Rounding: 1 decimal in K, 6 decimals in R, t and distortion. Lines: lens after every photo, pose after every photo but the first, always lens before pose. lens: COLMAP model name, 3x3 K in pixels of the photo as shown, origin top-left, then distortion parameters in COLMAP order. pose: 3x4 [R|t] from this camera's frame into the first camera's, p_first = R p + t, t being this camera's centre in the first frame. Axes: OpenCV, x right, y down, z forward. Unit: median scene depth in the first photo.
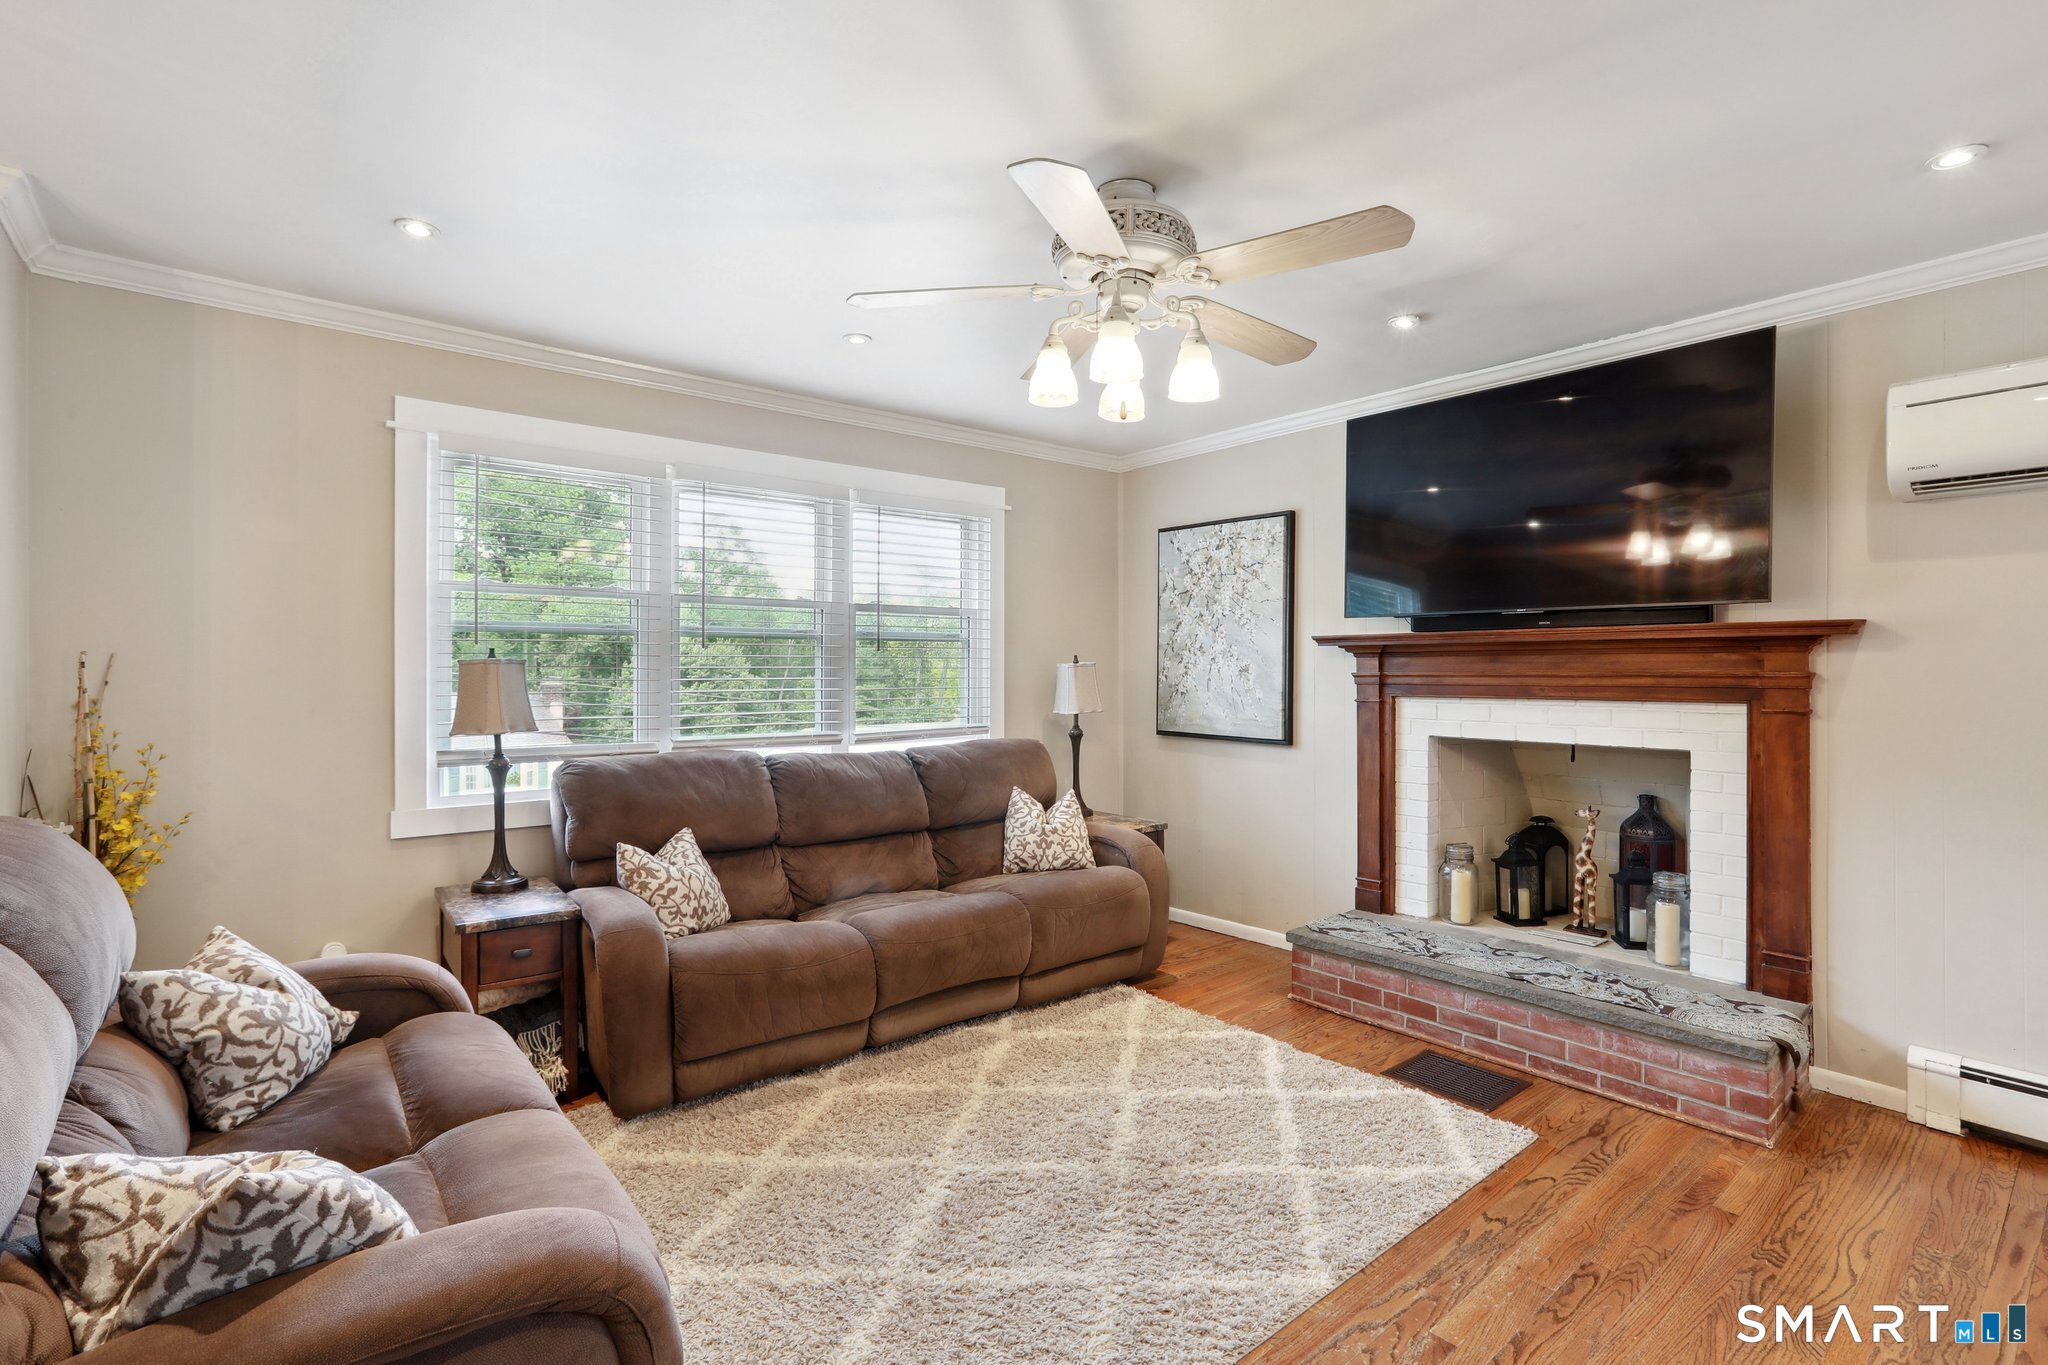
lens RADIAL K [[945.4, 0, 1031.0], [0, 945.4, 687.9], [0, 0, 1]] dist [-0.052752, 0.037732]
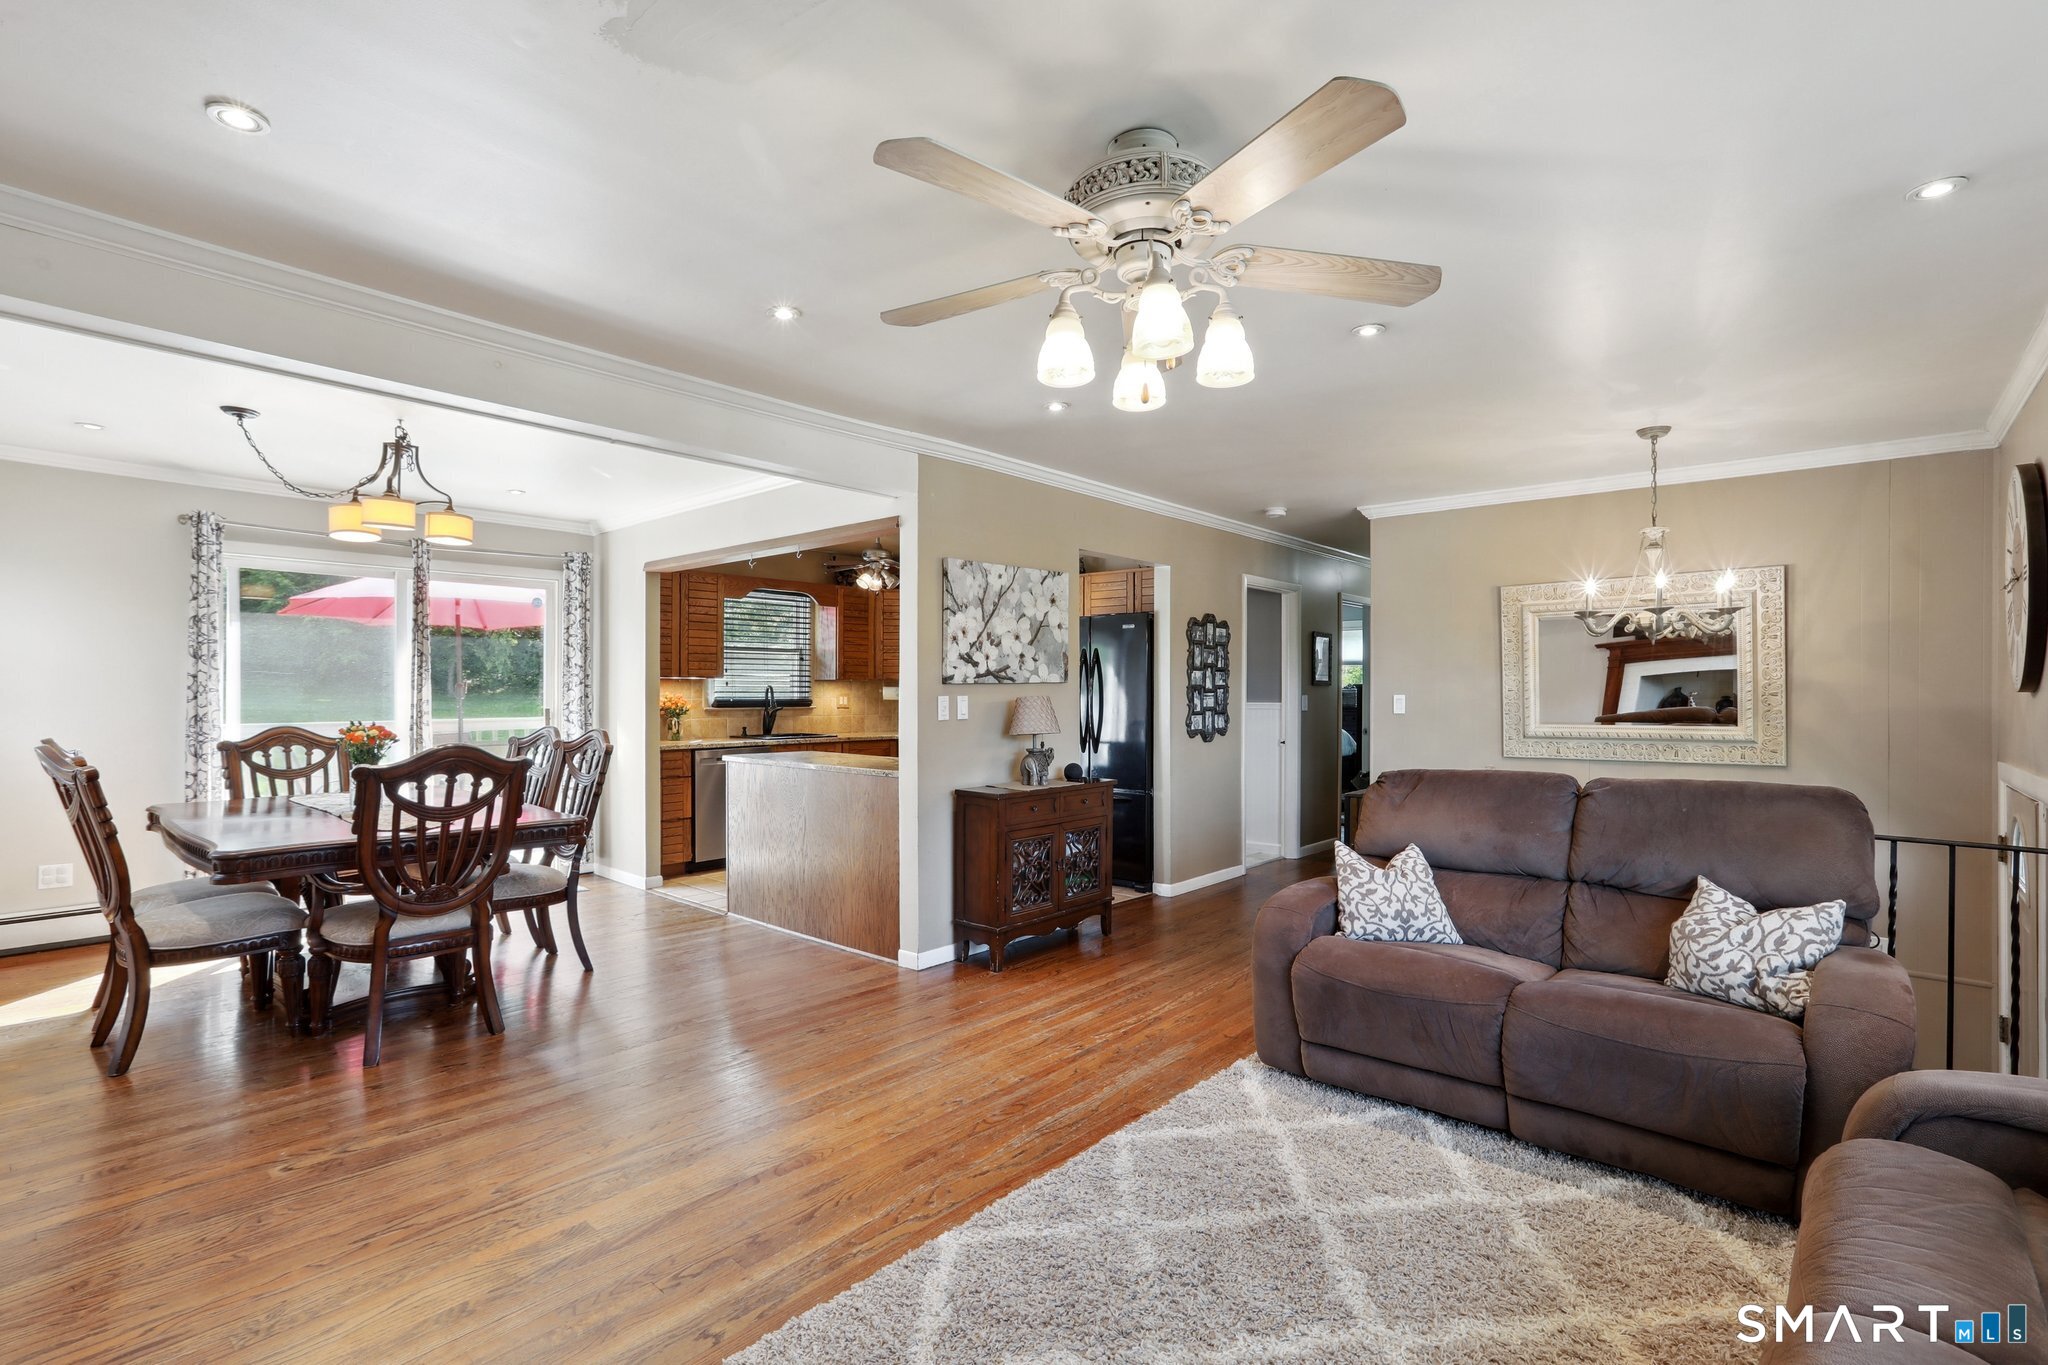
lens RADIAL K [[945.4, 0, 1031.0], [0, 945.4, 687.9], [0, 0, 1]] dist [-0.052752, 0.037732]
pose [[-0.986877, -0.007208, -0.161313, 0.250718], [-0.009877, 0.999827, 0.015750, -0.022555], [0.161172, 0.017137, -0.986778, 1.332106]]
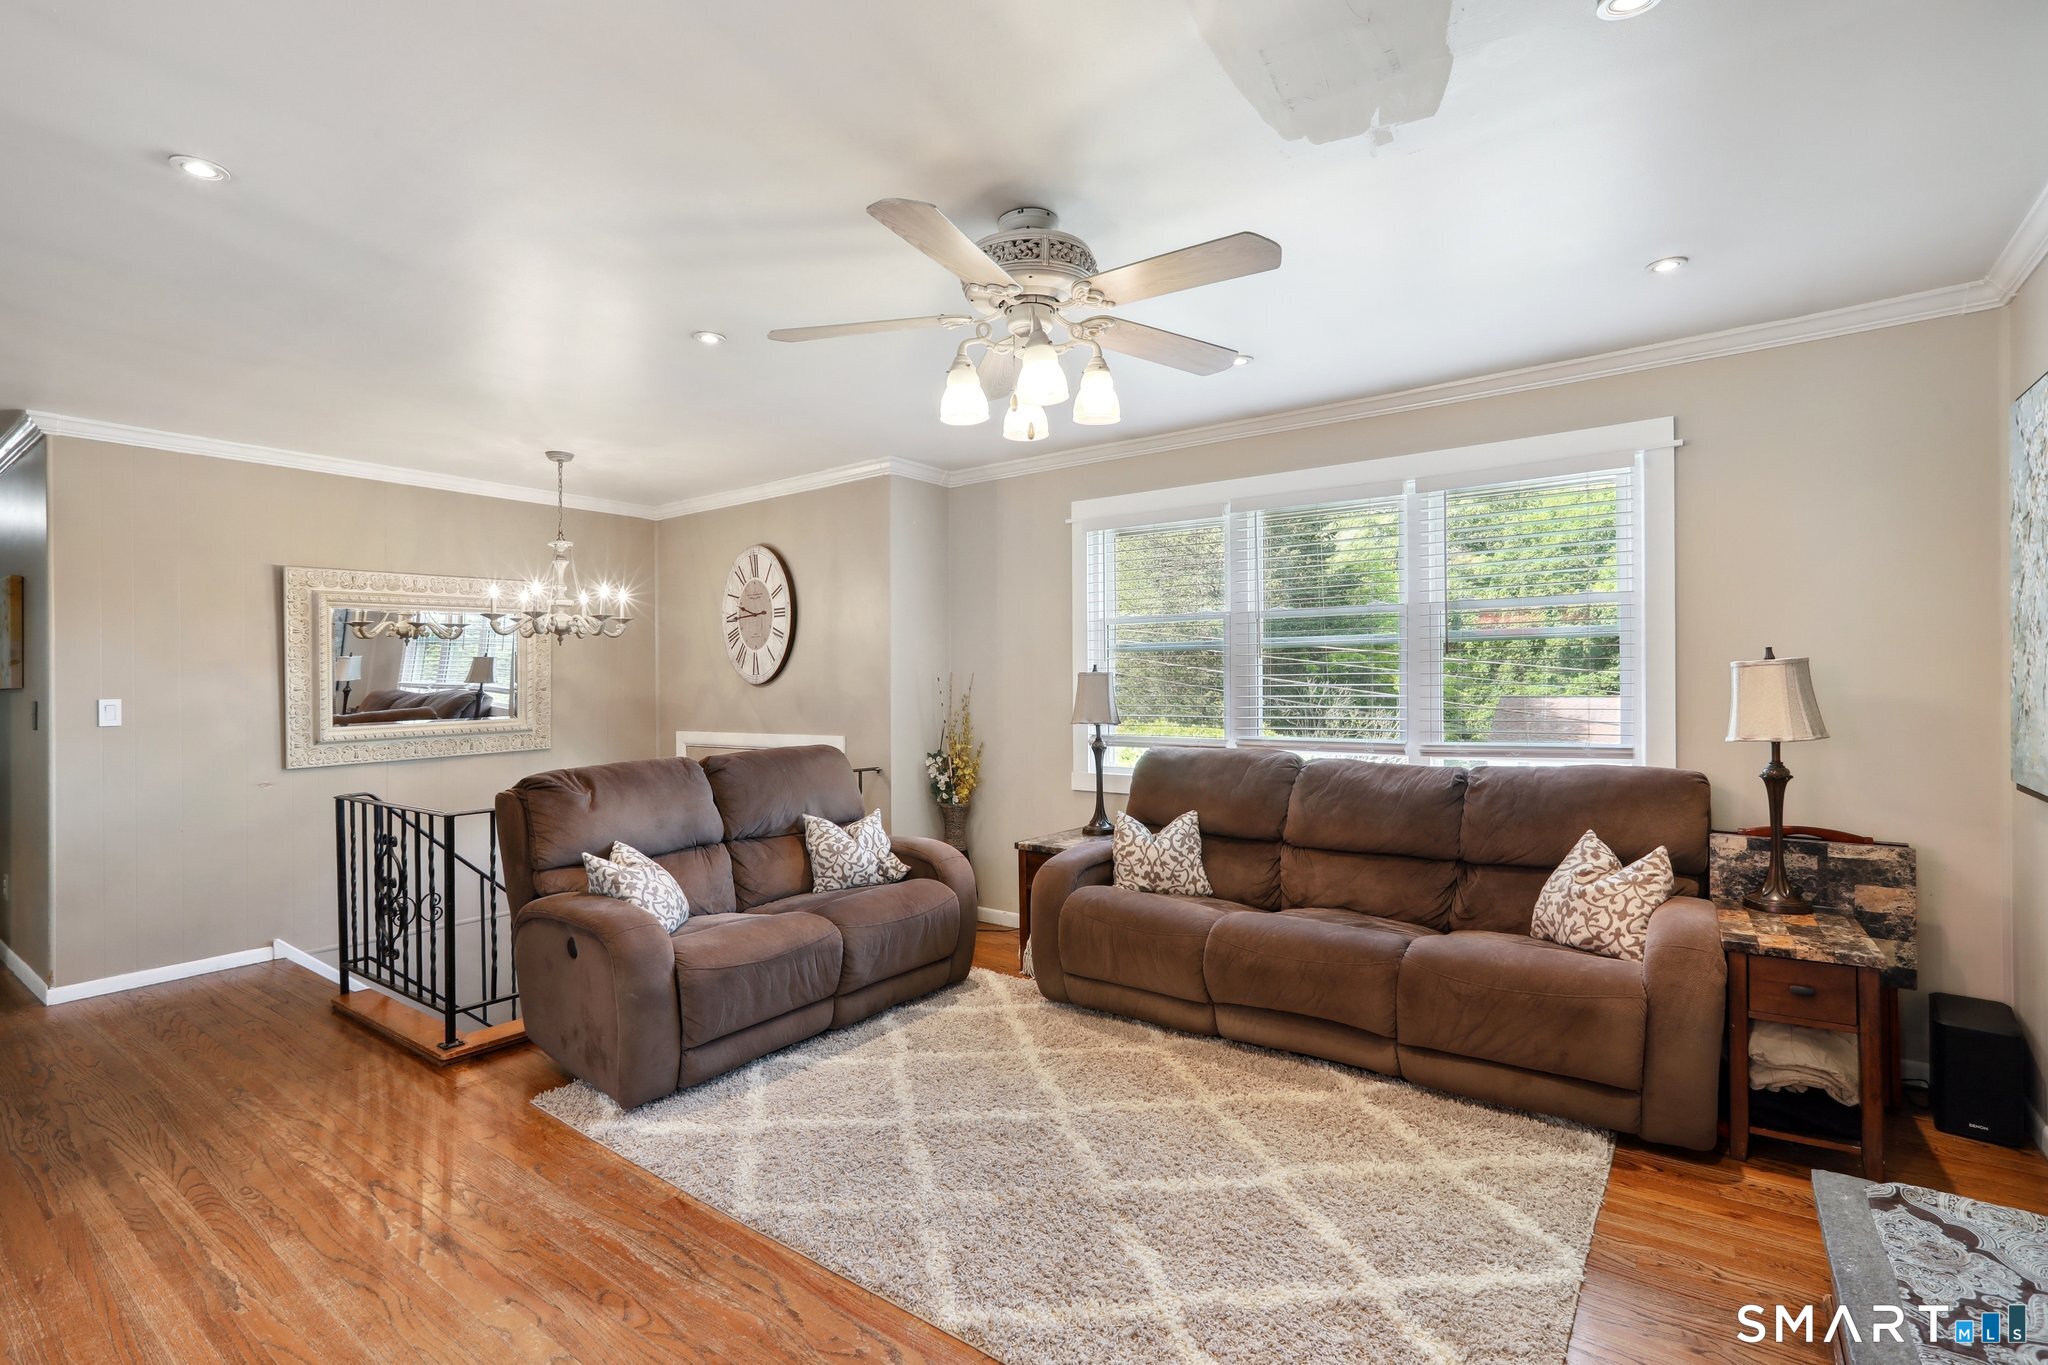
lens RADIAL K [[945.4, 0, 1031.0], [0, 945.4, 687.9], [0, 0, 1]] dist [-0.052752, 0.037732]
pose [[0.241082, 0.002081, -0.970502, 0.800462], [-0.004105, 0.999991, 0.001125, -0.009223], [0.970496, 0.003713, 0.241089, 0.536914]]
